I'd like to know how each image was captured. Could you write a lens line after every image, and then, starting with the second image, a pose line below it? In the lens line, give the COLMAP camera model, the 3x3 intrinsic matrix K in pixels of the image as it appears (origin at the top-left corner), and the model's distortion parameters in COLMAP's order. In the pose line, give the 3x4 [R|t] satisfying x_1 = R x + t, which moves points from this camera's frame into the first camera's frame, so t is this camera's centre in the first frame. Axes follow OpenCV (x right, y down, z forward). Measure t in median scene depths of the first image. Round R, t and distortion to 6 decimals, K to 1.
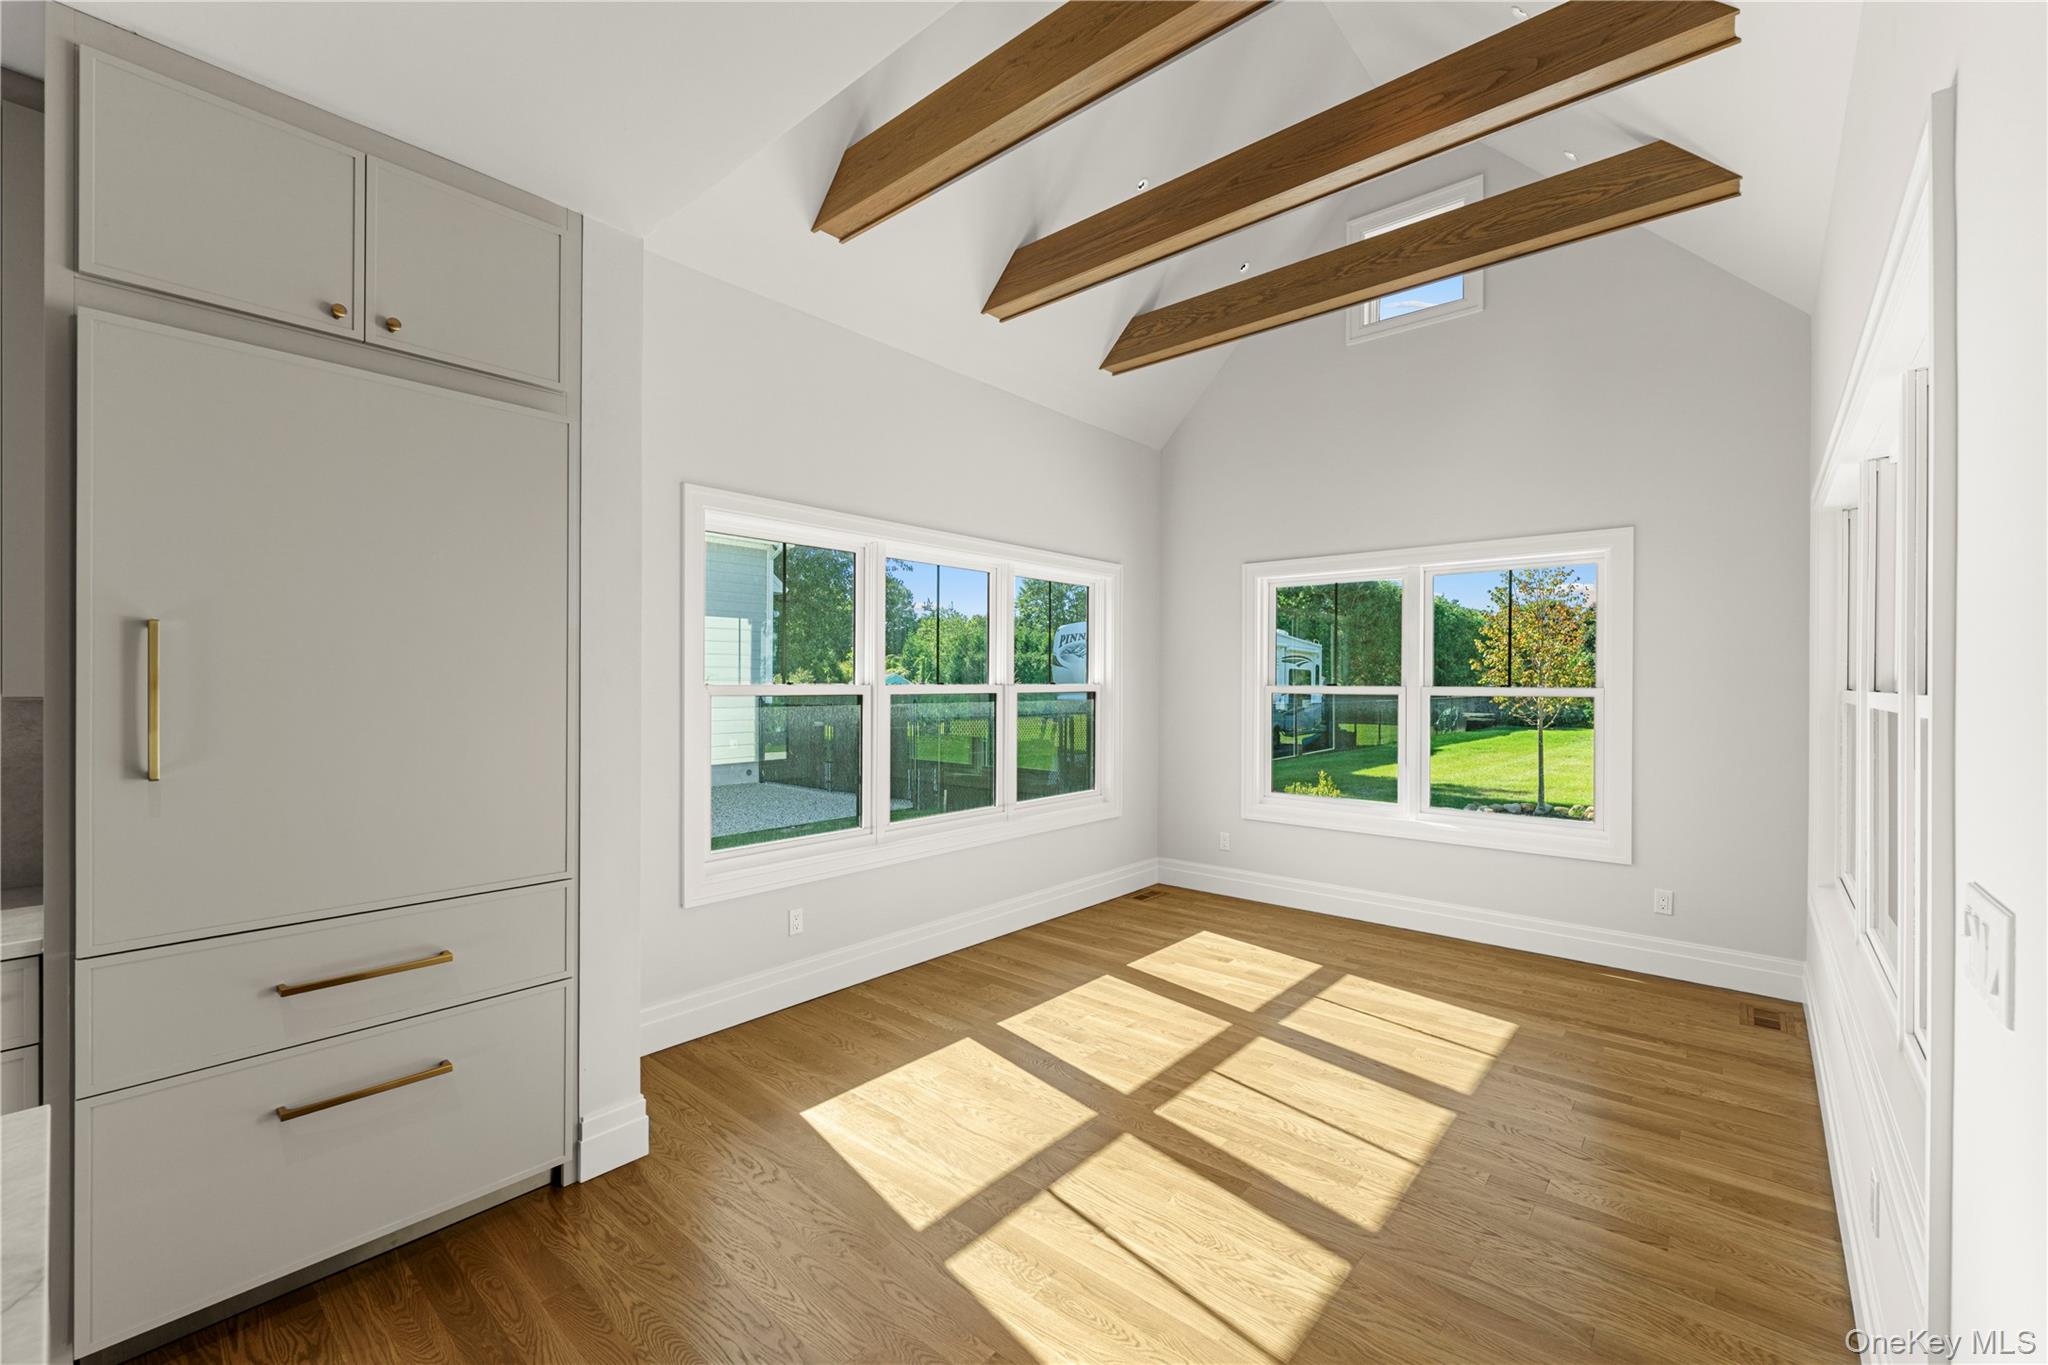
lens RADIAL K [[824.6, 0, 1002.2], [0, 824.6, 684.2], [0, 0, 1]] dist [-0.000519, -0.001092]
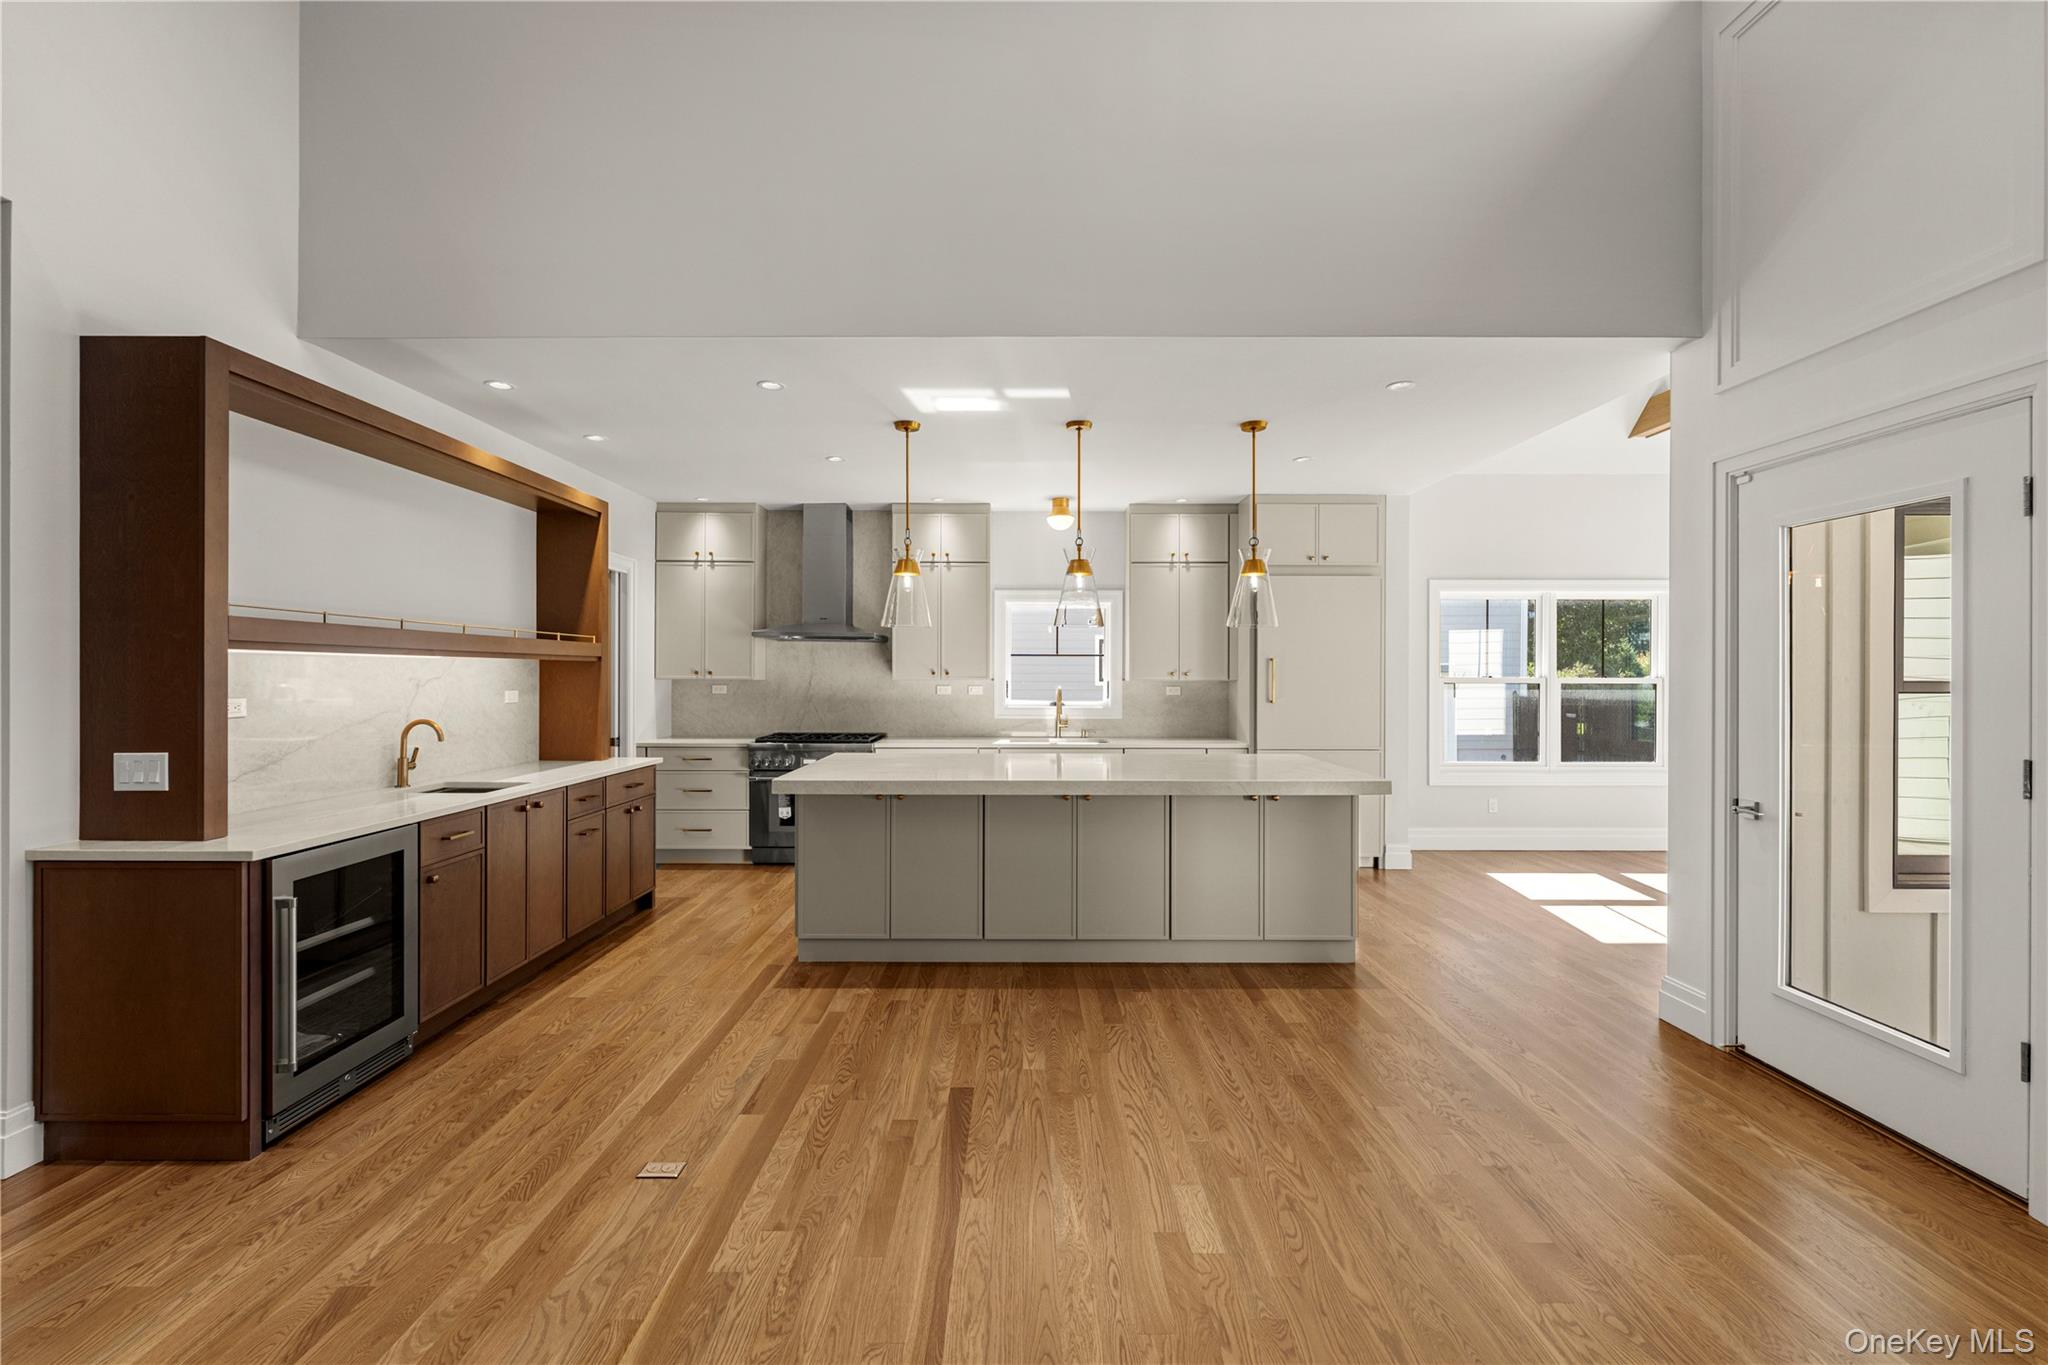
lens RADIAL K [[824.6, 0, 1027.9], [0, 824.6, 670.7], [0, 0, 1]] dist [-0.000519, -0.001092]
pose [[0.665537, -0.004190, -0.746353, 0.394514], [-0.003300, 0.999958, -0.008557, 0.004721], [0.746358, 0.008158, 0.665495, -0.912232]]
